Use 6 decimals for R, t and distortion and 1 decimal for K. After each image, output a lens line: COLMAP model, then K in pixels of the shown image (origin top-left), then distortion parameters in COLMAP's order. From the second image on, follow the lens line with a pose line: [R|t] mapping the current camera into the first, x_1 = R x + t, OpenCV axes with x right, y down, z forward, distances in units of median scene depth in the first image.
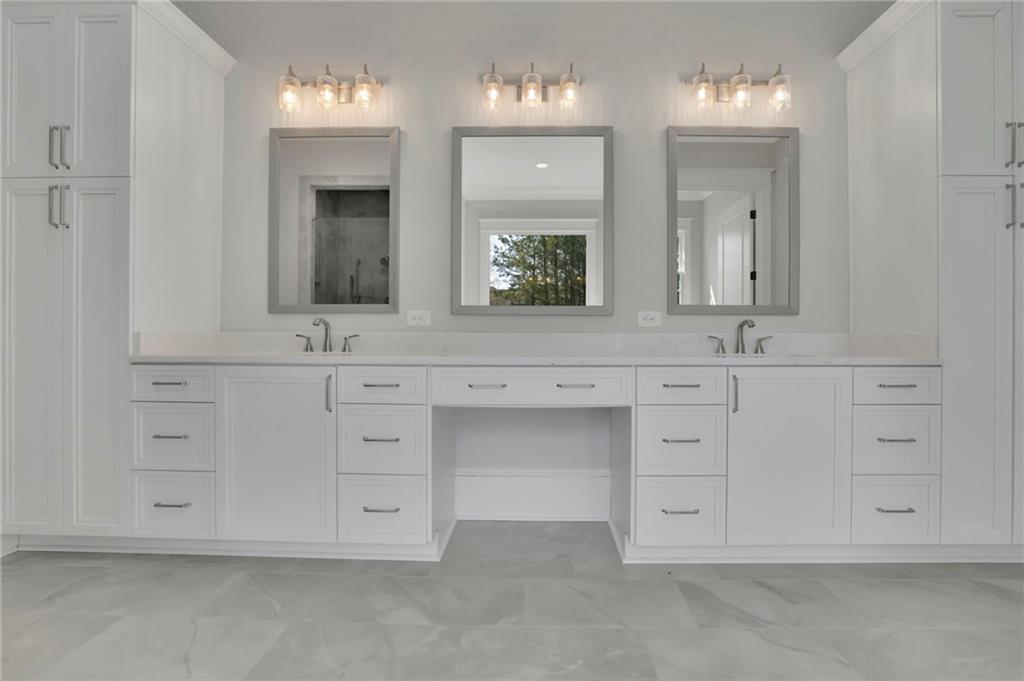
lens RADIAL K [[446.2, 0, 510.4], [0, 446.2, 334.4], [0, 0, 1]] dist [-0.010053, 0.000471]
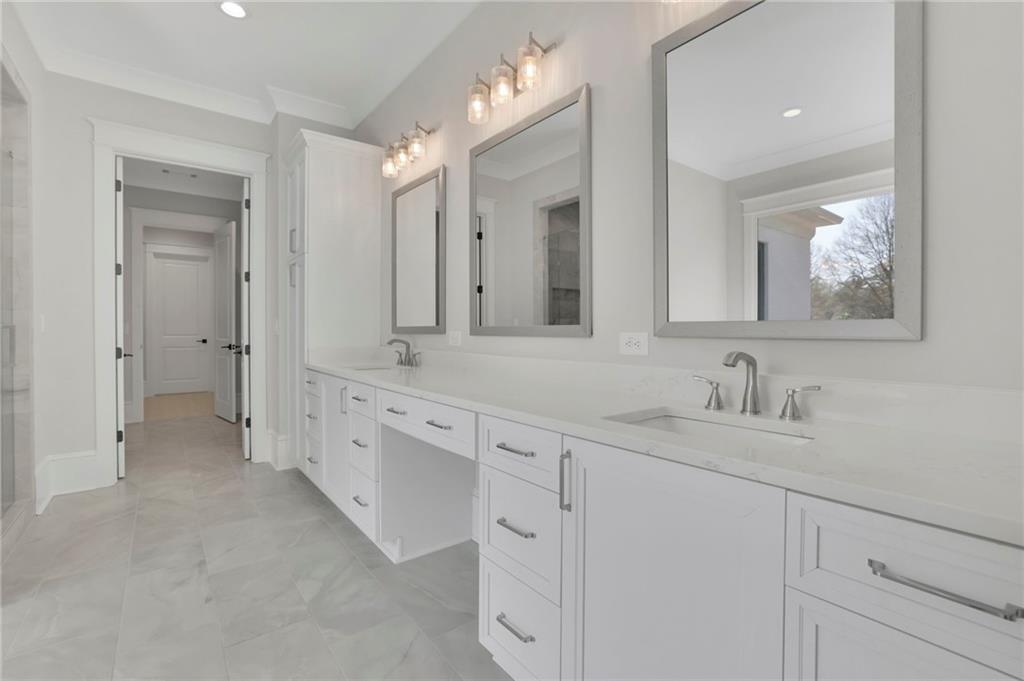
lens RADIAL K [[446.2, 0, 521.0], [0, 446.2, 337.4], [0, 0, 1]] dist [-0.010053, 0.000471]
pose [[0.647006, 0.007747, -0.762446, 0.730601], [0.002763, 0.999918, 0.012505, -0.053886], [0.762480, -0.010197, 0.646932, 0.438706]]
